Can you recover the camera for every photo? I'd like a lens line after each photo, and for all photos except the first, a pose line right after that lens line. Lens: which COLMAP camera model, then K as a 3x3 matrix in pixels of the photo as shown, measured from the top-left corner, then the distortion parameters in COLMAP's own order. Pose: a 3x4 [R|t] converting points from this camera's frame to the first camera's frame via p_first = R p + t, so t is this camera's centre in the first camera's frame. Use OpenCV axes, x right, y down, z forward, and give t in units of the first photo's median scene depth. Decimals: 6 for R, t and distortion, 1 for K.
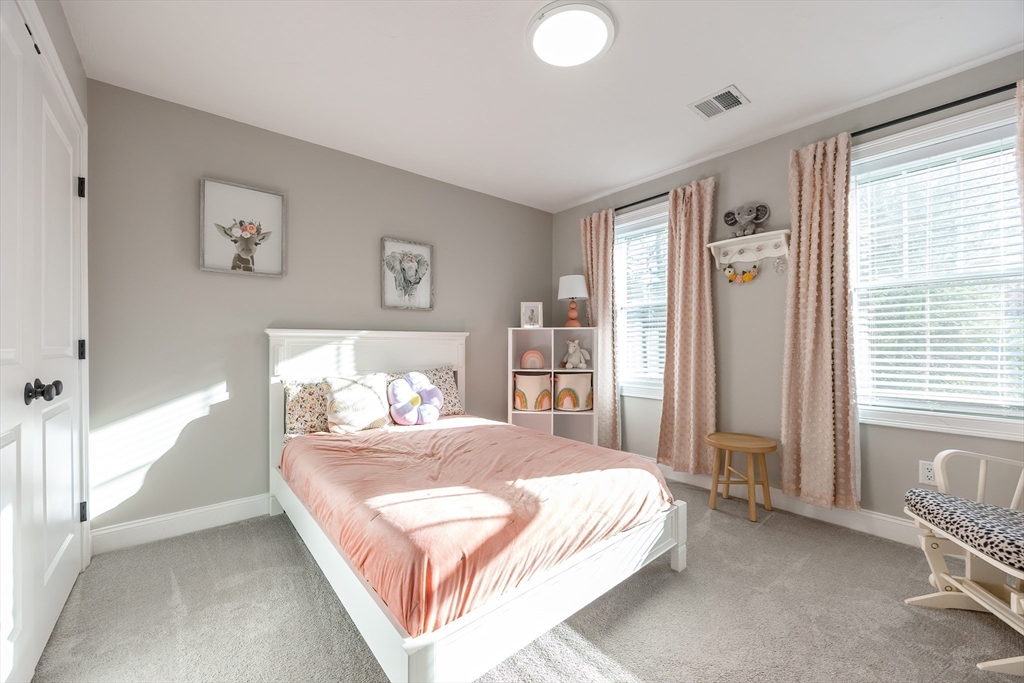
lens RADIAL K [[401.1, 0, 512.0], [0, 401.1, 341.5], [0, 0, 1]] dist [0.023516, -0.000008]
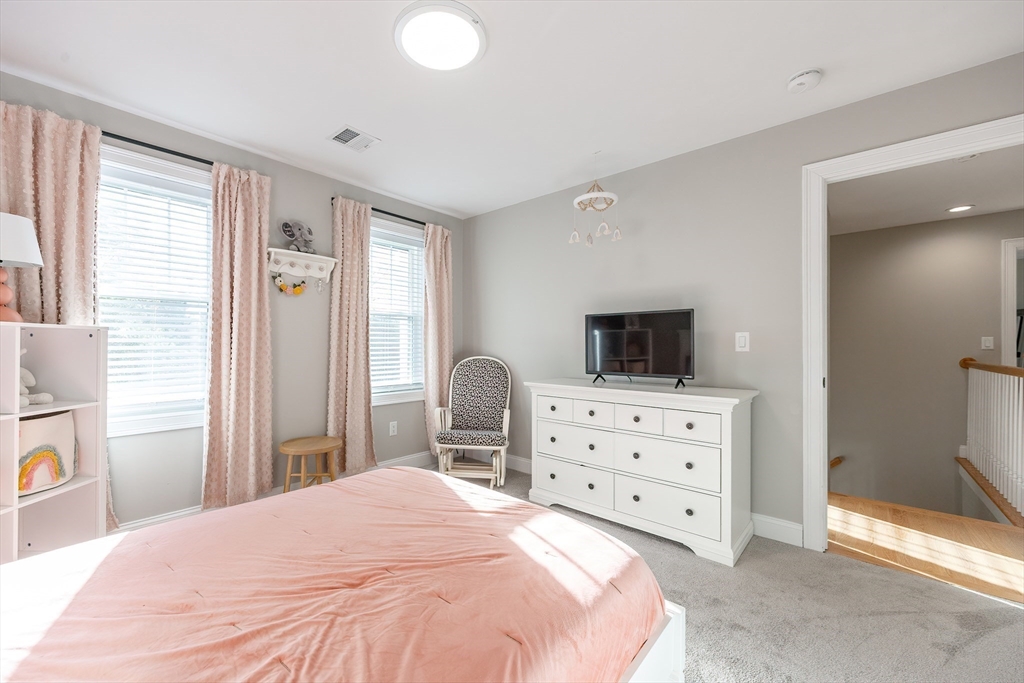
lens RADIAL K [[401.2, 0, 474.3], [0, 401.2, 346.0], [0, 0, 1]] dist [-0.000981, -0.000068]
pose [[-0.106587, 0.006167, 0.994284, -0.506025], [-0.003885, 0.999971, -0.006619, -0.007467], [-0.994296, -0.004568, -0.106560, 0.642694]]
